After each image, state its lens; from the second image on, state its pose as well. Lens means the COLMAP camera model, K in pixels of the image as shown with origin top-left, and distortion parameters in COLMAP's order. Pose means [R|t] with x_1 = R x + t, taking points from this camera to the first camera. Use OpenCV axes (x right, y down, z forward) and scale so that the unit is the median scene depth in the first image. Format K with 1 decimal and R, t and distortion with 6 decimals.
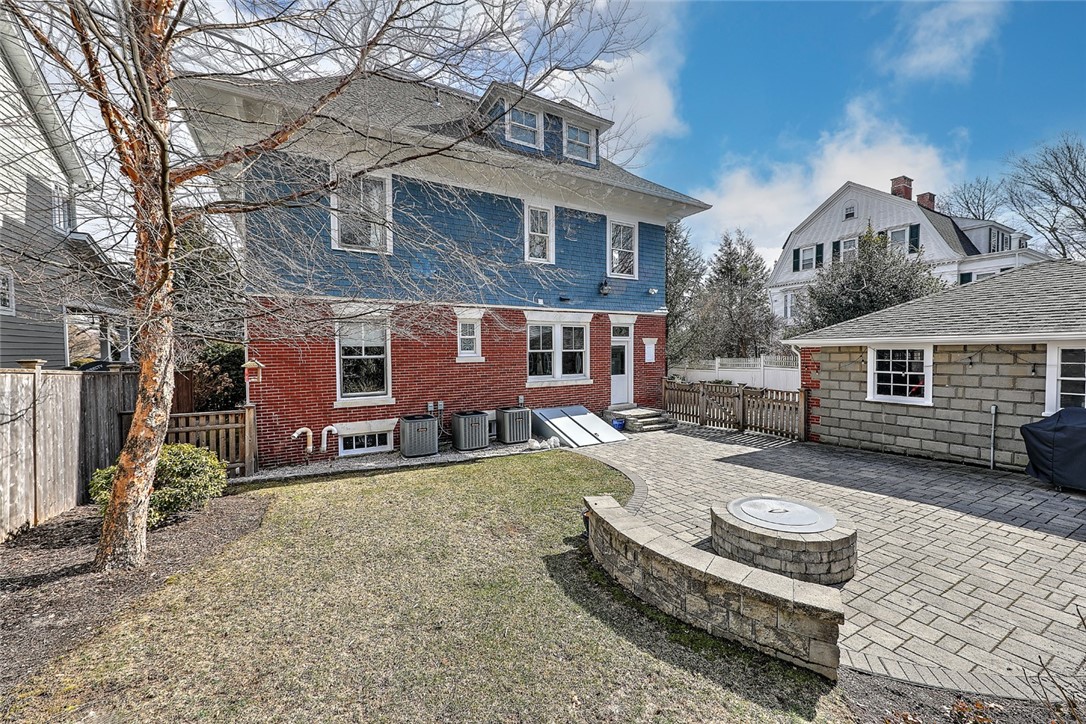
lens RADIAL K [[437.5, 0, 549.4], [0, 437.5, 359.3], [0, 0, 1]] dist [0.000146, 0.000120]
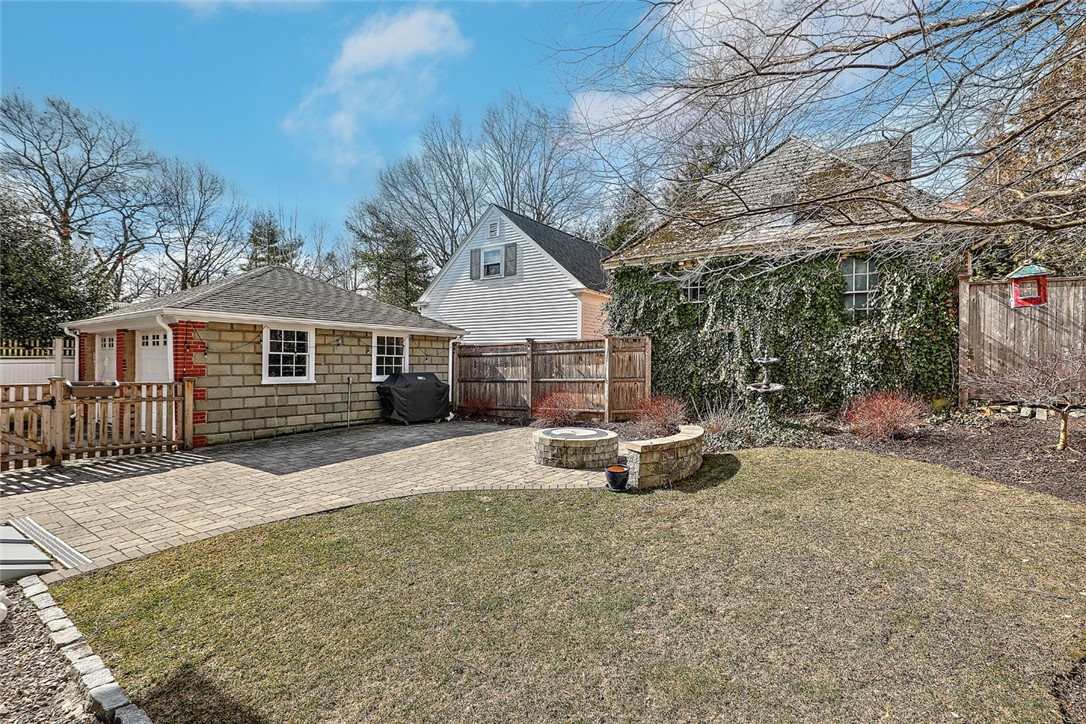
lens RADIAL K [[512.5, 0, 546.2], [0, 512.5, 363.2], [0, 0, 1]] dist [0.003423, 0.000061]
pose [[-0.411627, 0.003231, 0.911347, -0.527912], [0.012882, 0.999914, 0.002273, 0.058028], [-0.911261, 0.012676, -0.411633, 0.943997]]
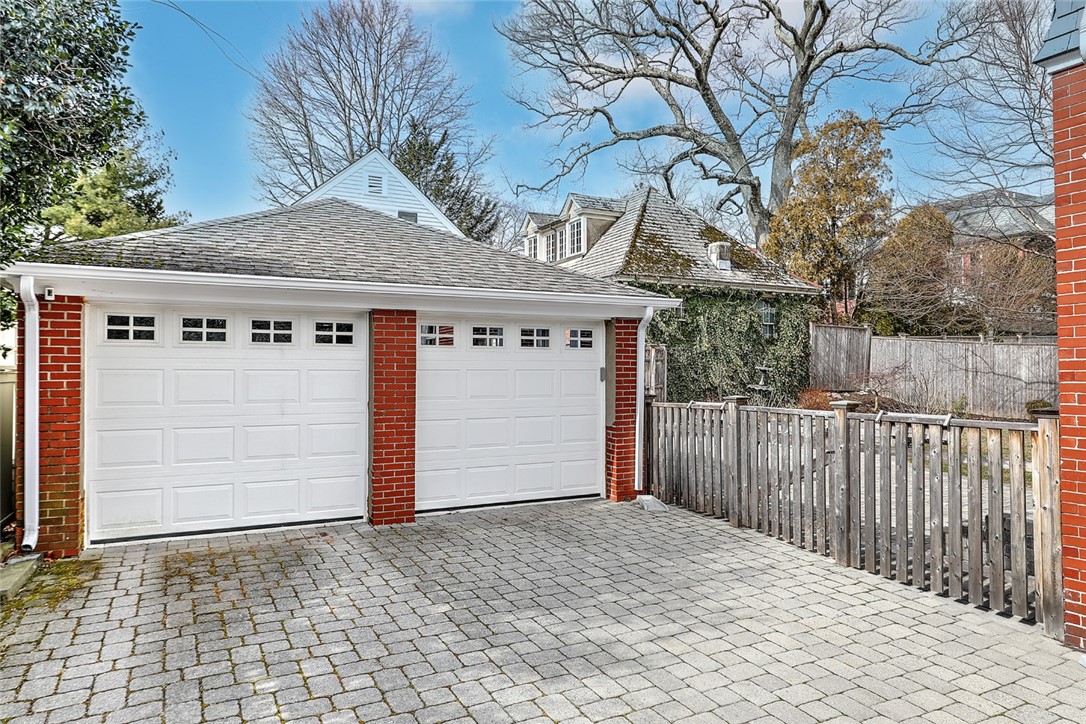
lens RADIAL K [[697.0, 0, 547.1], [0, 697.0, 362.1], [0, 0, 1]] dist [0.002718, 0.001270]
pose [[-0.998755, 0.010710, 0.048726, 0.781801], [0.010966, 0.999927, 0.004975, 0.025166], [-0.048669, 0.005503, -0.998800, 2.174015]]
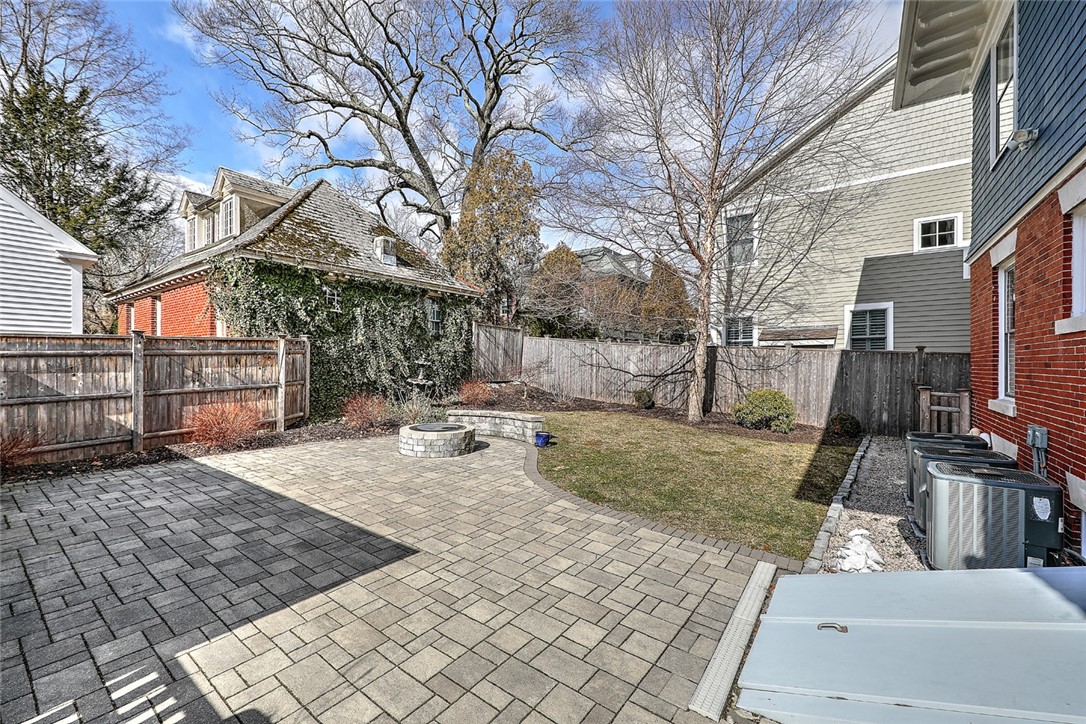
lens RADIAL K [[439.3, 0, 542.4], [0, 439.3, 359.9], [0, 0, 1]] dist [0.001541, 0.000200]
pose [[-0.919363, 0.002617, -0.393402, 0.433009], [-0.004607, 0.999838, 0.017418, 0.027971], [0.393383, 0.017826, -0.919202, 1.441333]]
